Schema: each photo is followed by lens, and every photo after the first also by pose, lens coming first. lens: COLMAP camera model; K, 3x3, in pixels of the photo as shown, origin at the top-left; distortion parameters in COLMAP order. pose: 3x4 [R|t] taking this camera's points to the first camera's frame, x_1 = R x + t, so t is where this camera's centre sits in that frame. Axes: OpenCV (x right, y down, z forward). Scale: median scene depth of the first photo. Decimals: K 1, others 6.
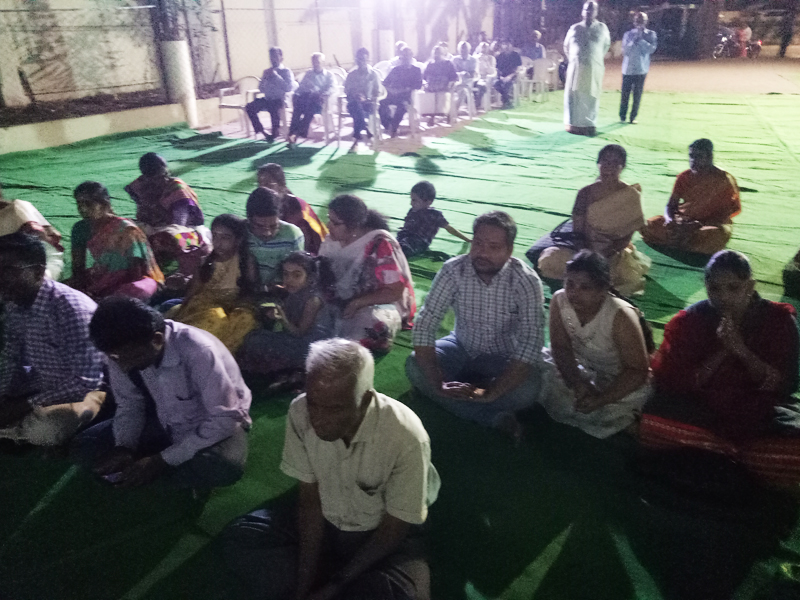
lens RADIAL K [[589.5, 0, 400.0], [0, 589.5, 300.0], [0, 0, 1]] dist [0.007649, -0.004575]
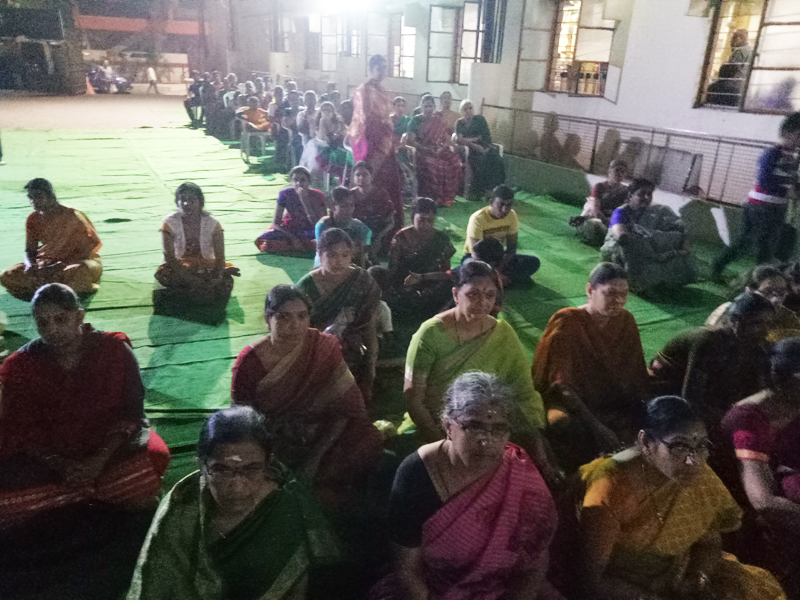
lens RADIAL K [[589.5, 0, 400.0], [0, 589.5, 300.0], [0, 0, 1]] dist [0.007649, -0.004575]
pose [[0.642935, -0.244775, 0.725755, 0.141645], [0.281691, 0.956715, 0.073126, 0.012665], [-0.712240, 0.157423, 0.684056, -0.049338]]
